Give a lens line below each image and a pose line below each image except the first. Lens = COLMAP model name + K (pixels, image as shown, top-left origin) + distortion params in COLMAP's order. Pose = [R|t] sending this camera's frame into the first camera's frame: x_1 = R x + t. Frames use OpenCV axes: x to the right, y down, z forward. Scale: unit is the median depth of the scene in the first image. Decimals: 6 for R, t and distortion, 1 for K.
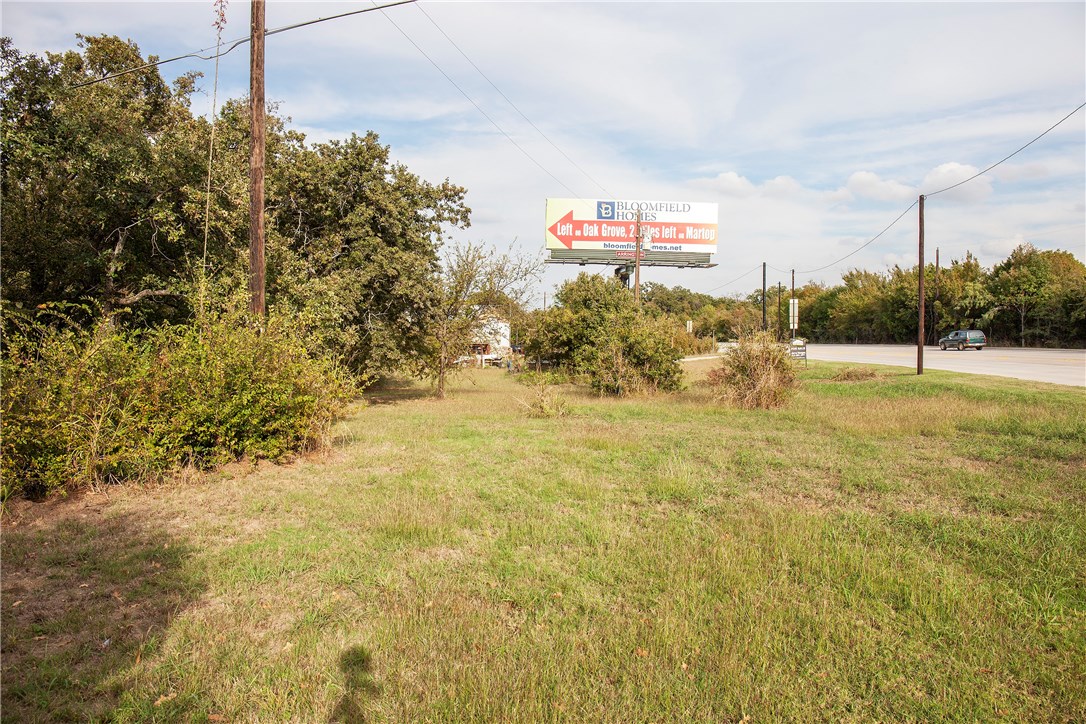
lens RADIAL K [[749.8, 0, 543.0], [0, 749.8, 362.0], [0, 0, 1]] dist [-0.122887, 0.106284]
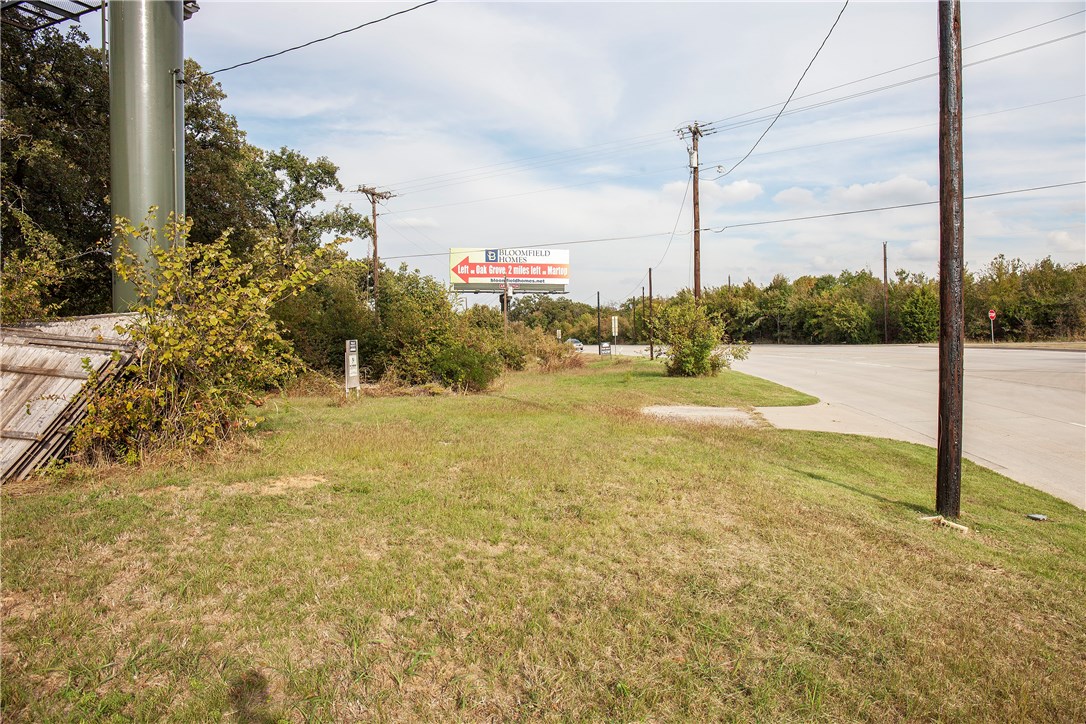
lens RADIAL K [[749.8, 0, 543.0], [0, 749.8, 362.0], [0, 0, 1]] dist [-0.122887, 0.106284]
pose [[0.990509, -0.026338, 0.134902, -0.017219], [0.027279, 0.999615, -0.005132, 0.011104], [-0.134715, 0.008764, 0.990846, -0.437370]]
